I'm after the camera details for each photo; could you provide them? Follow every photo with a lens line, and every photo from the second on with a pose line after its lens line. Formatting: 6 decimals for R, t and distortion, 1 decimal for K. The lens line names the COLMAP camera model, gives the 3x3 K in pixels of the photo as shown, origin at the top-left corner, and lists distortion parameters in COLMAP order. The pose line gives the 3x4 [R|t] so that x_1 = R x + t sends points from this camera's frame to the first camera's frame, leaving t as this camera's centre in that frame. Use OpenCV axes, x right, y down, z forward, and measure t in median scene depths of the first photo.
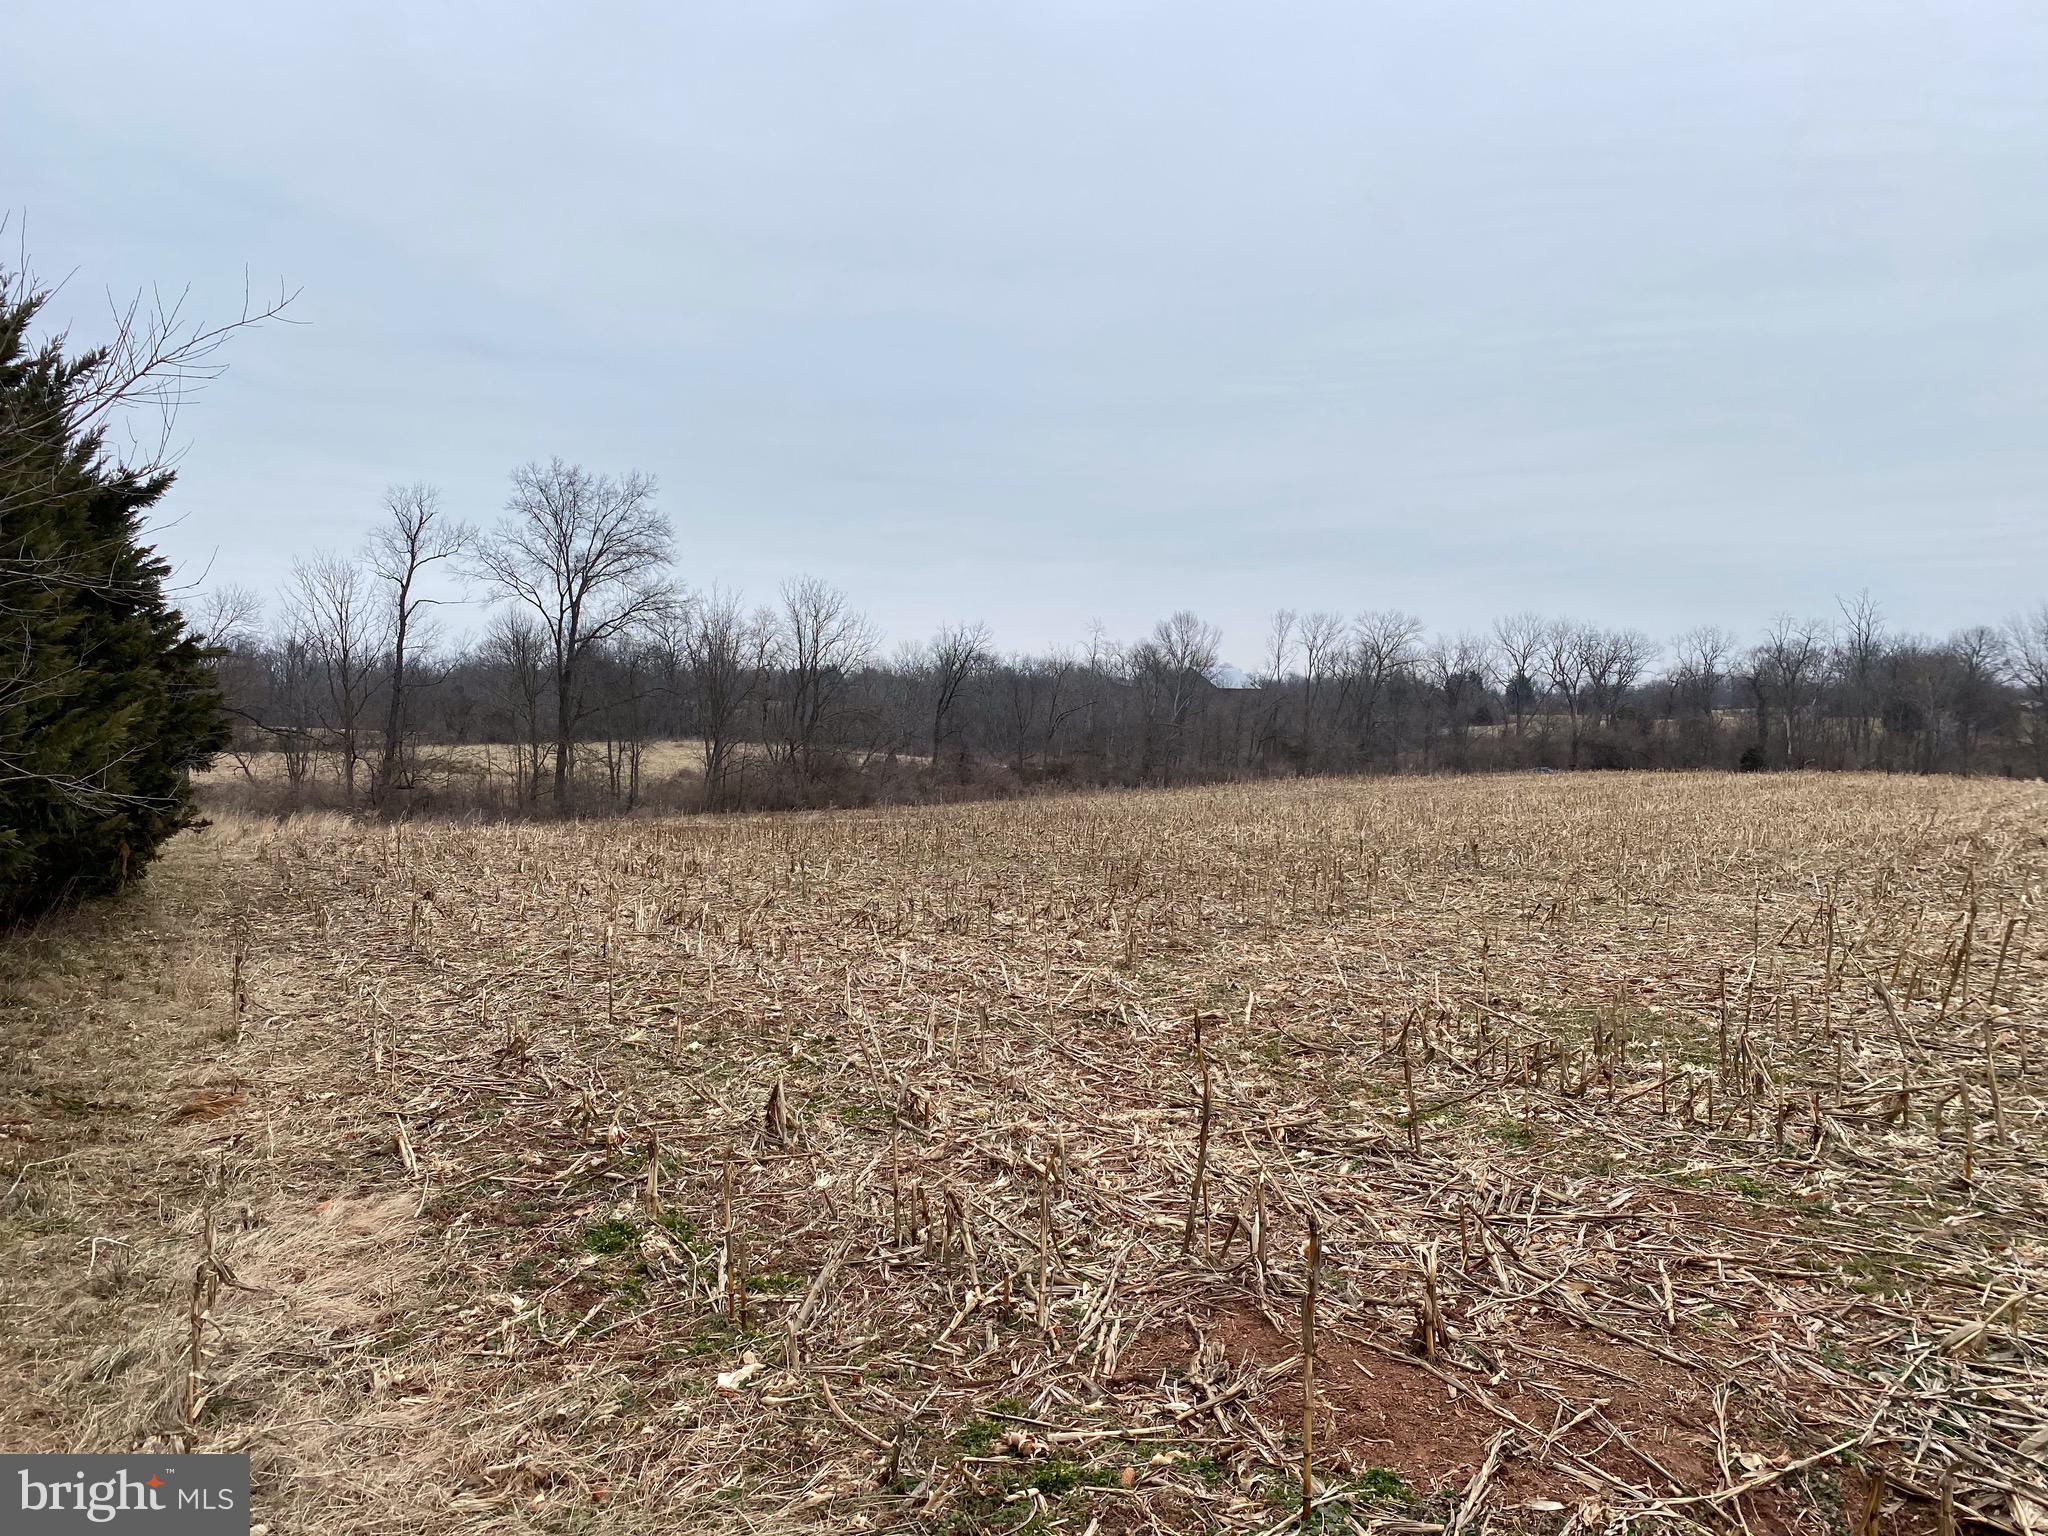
lens RADIAL K [[1552.3, 0, 1041.2], [0, 1552.3, 770.8], [0, 0, 1]] dist [0.063715, -0.064667]
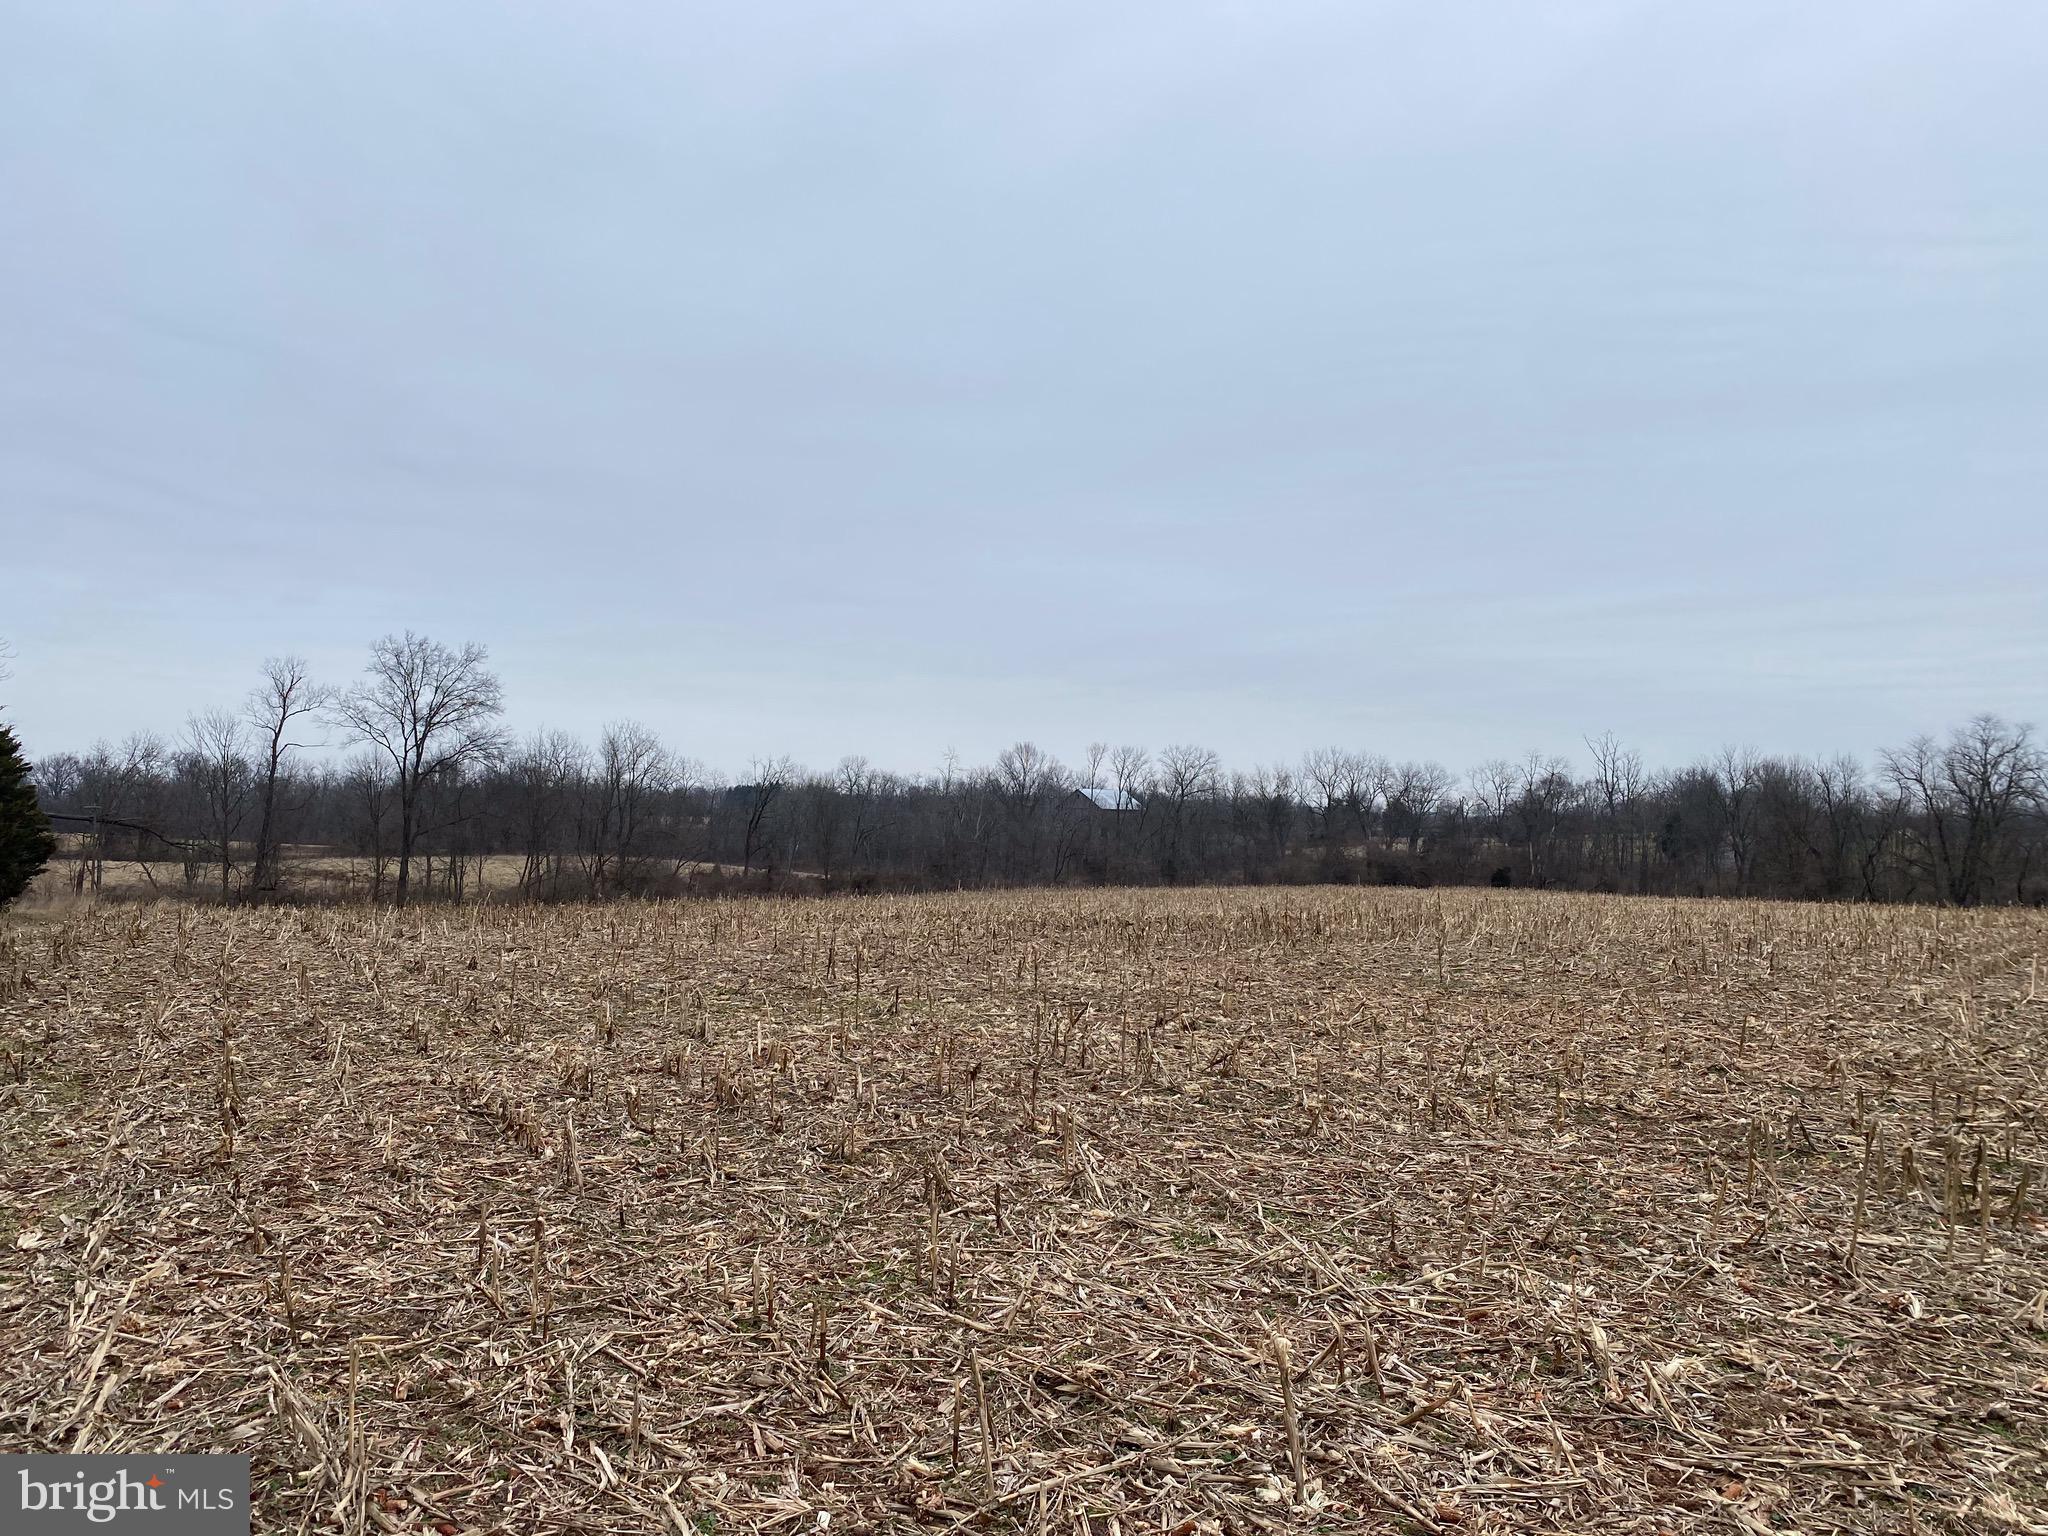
lens RADIAL K [[1547.8, 0, 1024.0], [0, 1547.8, 768.0], [0, 0, 1]] dist [0.050141, -0.008380]
pose [[0.999793, 0.008249, 0.018622, 0.311529], [-0.006777, 0.996949, -0.077764, 0.011921], [-0.019206, 0.077621, 0.996798, -0.495203]]
